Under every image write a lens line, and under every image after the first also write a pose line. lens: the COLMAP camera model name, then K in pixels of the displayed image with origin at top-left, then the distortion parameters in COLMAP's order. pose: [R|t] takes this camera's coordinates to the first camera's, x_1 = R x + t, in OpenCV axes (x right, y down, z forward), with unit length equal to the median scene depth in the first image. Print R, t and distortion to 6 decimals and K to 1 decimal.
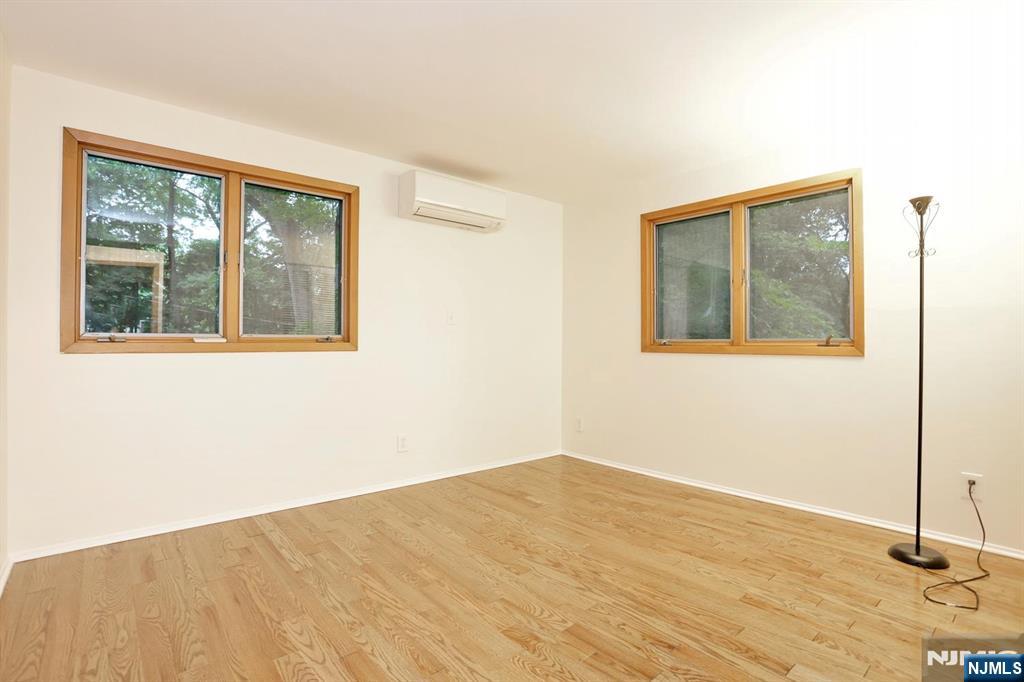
lens RADIAL K [[495.1, 0, 502.4], [0, 495.1, 338.4], [0, 0, 1]] dist [-0.045781, 0.013202]
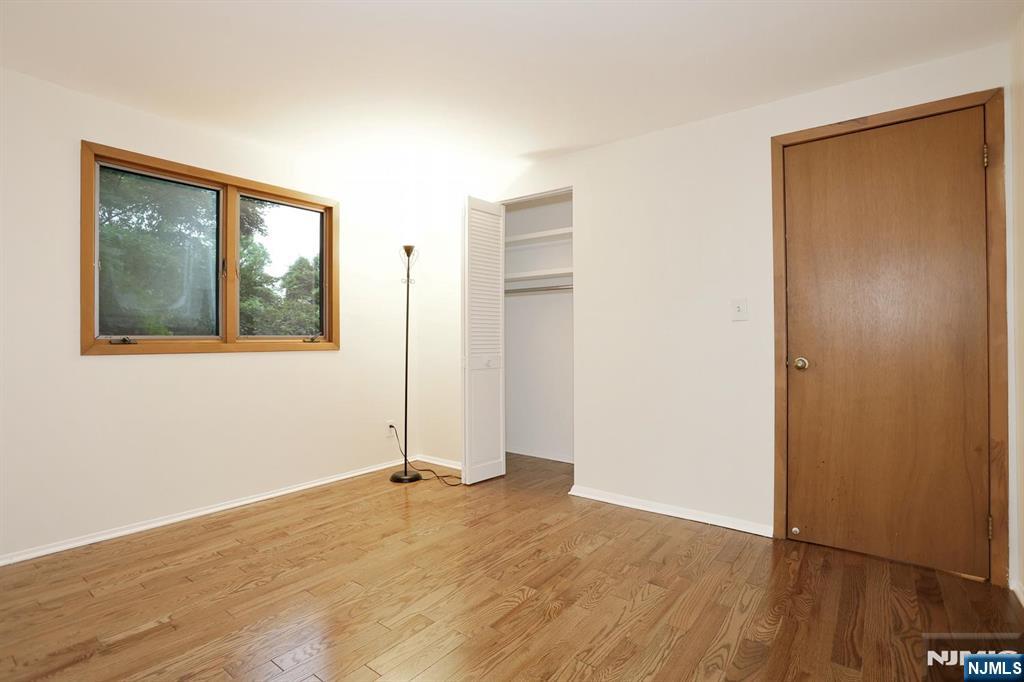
lens RADIAL K [[495.1, 0, 517.5], [0, 495.1, 342.1], [0, 0, 1]] dist [-0.045781, 0.013202]
pose [[-0.218231, -0.008178, 0.975863, -0.747178], [-0.007780, 0.999948, 0.006641, 0.005318], [-0.975866, -0.006143, -0.218283, 0.981413]]
